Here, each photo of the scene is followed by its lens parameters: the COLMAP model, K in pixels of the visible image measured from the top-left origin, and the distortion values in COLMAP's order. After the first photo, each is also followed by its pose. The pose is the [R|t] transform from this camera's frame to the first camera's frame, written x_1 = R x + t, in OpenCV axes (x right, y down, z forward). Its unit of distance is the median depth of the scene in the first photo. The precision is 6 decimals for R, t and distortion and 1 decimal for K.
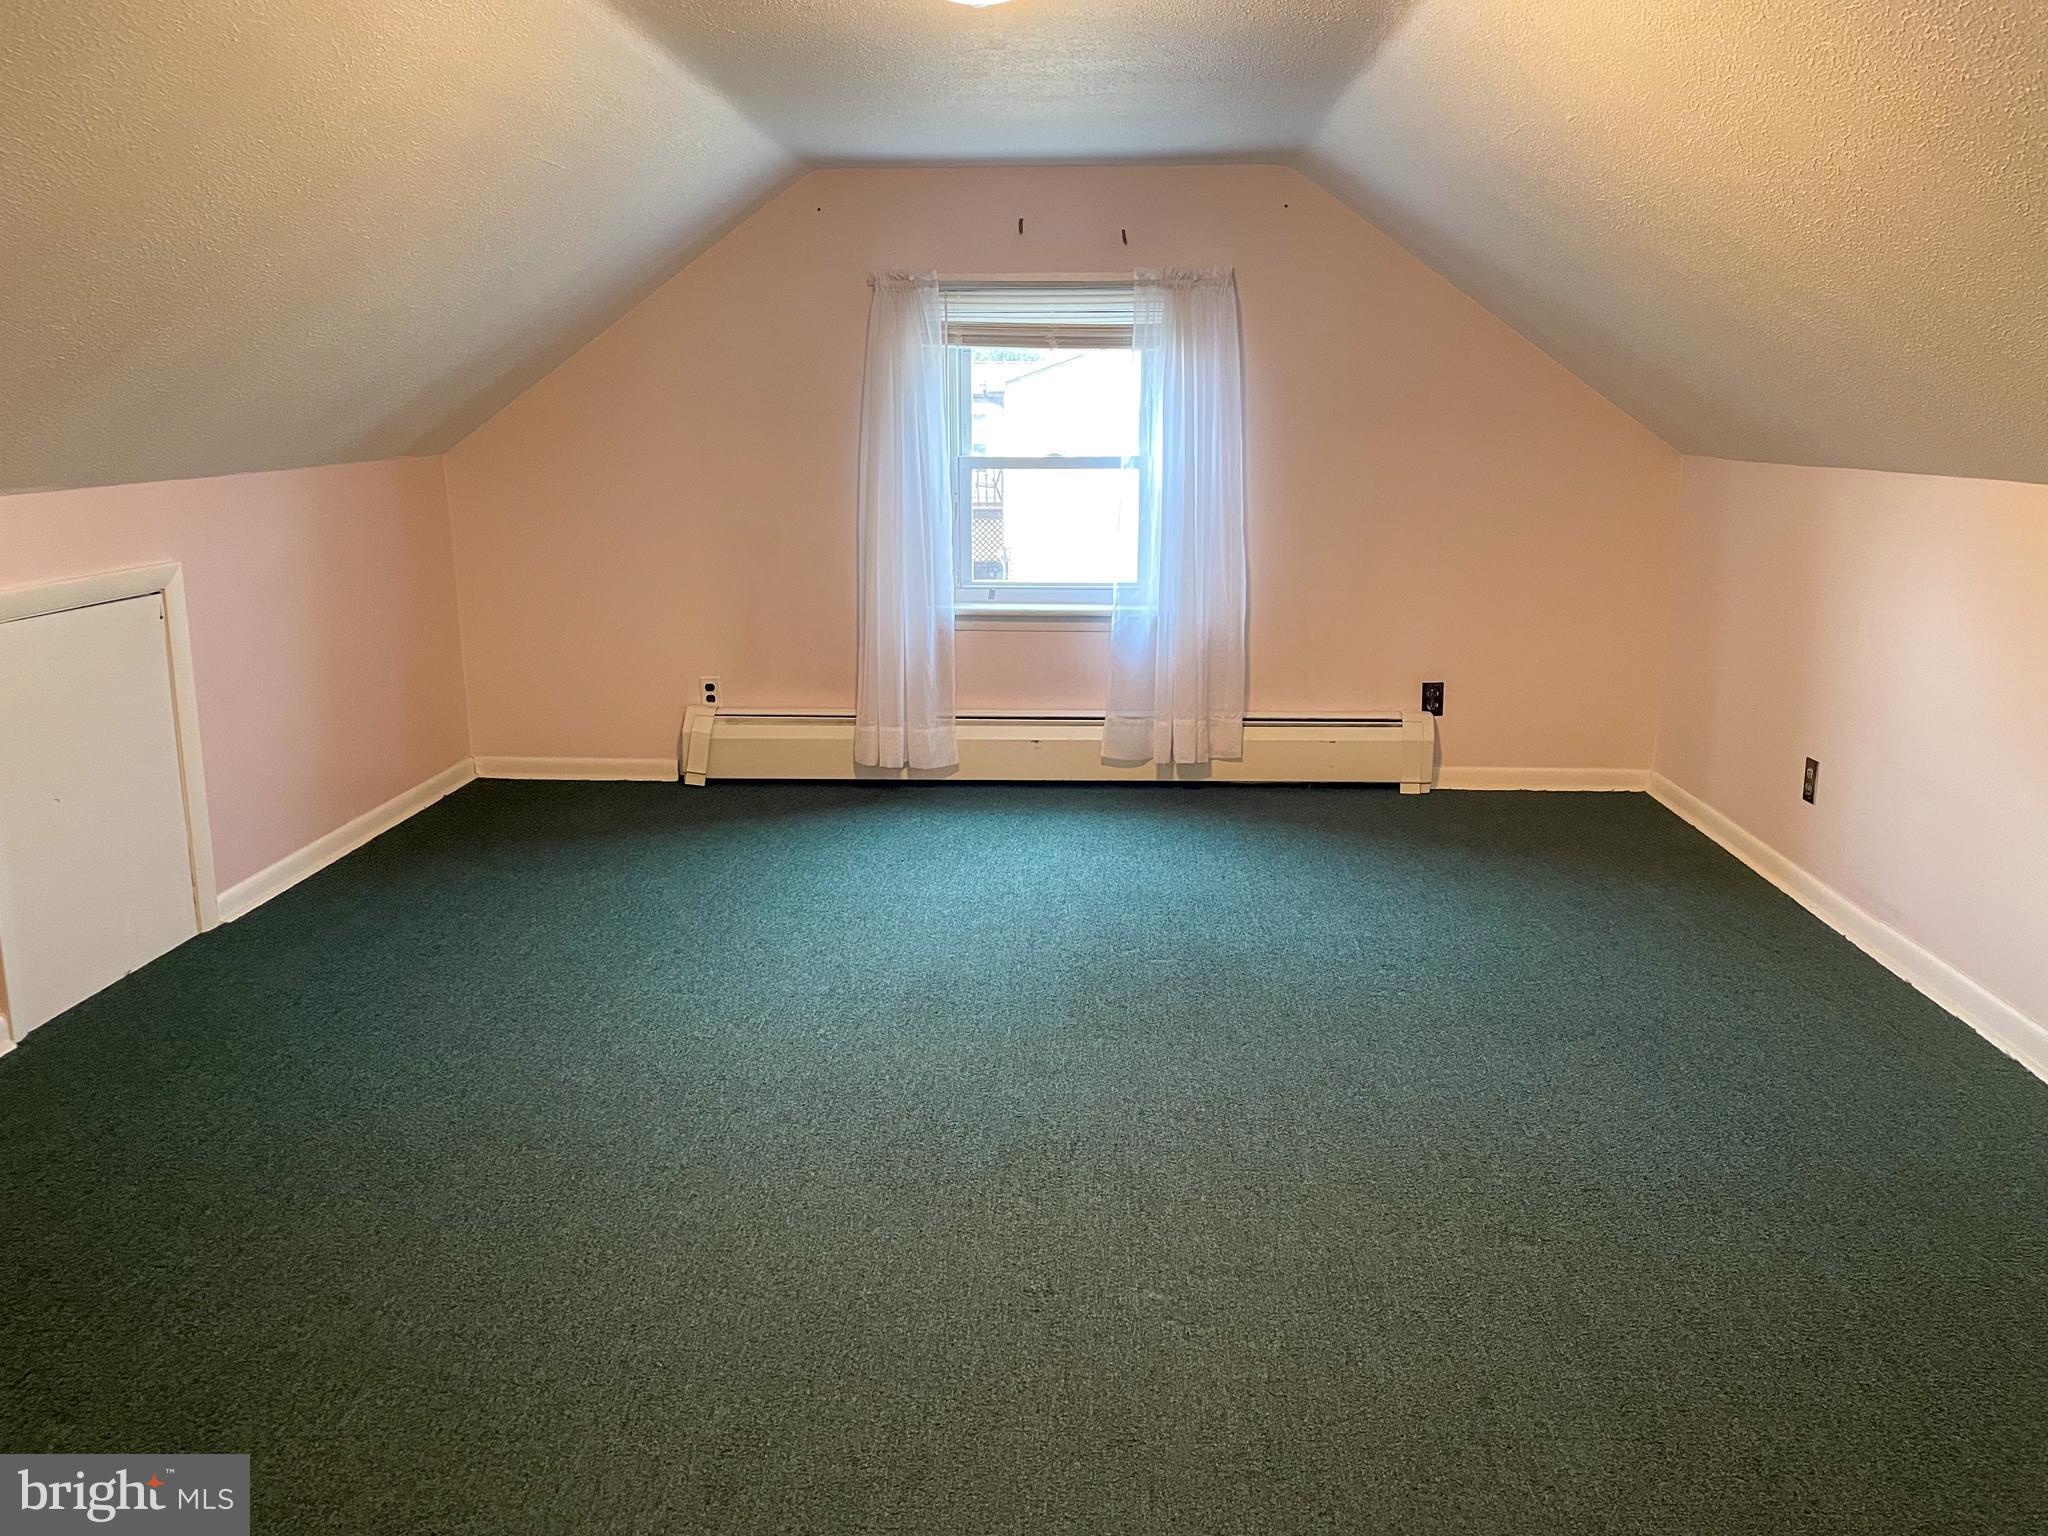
lens RADIAL K [[1536.9, 0, 1024.0], [0, 1536.9, 768.0], [0, 0, 1]] dist [0.098357, -0.140617]
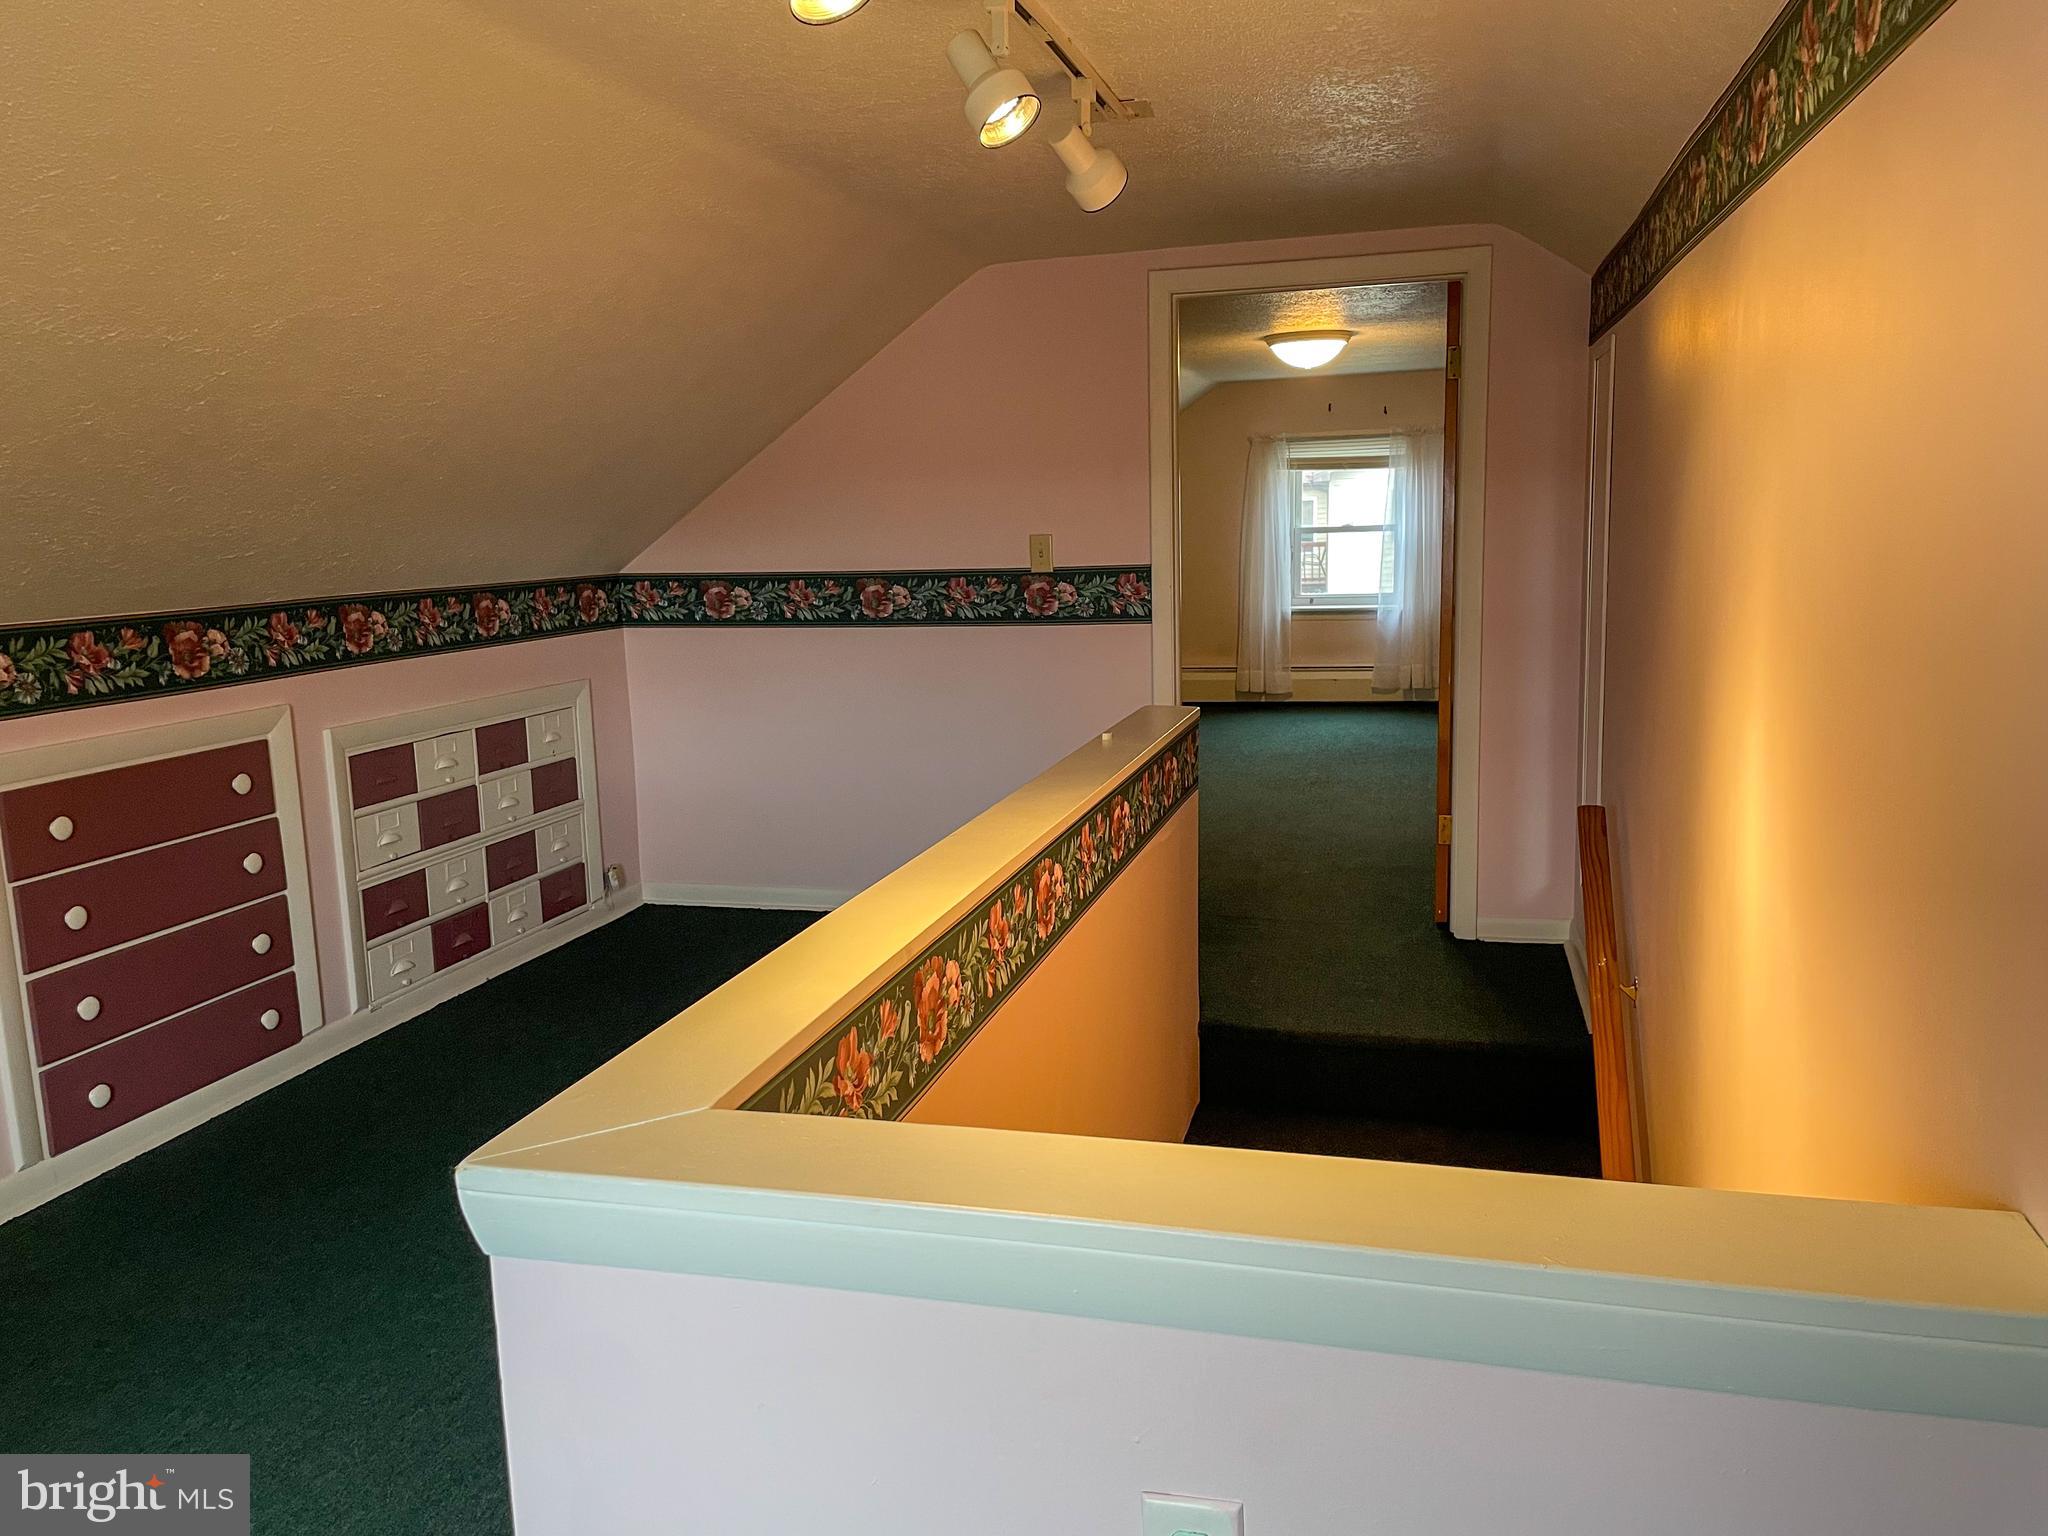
lens RADIAL K [[1536.9, 0, 1024.0], [0, 1536.9, 768.0], [0, 0, 1]] dist [0.098357, -0.140617]
pose [[0.978261, 0.005967, -0.207292, 0.027147], [-0.017679, 0.998347, -0.054692, 0.198909], [0.206623, 0.057168, 0.976749, -0.887194]]
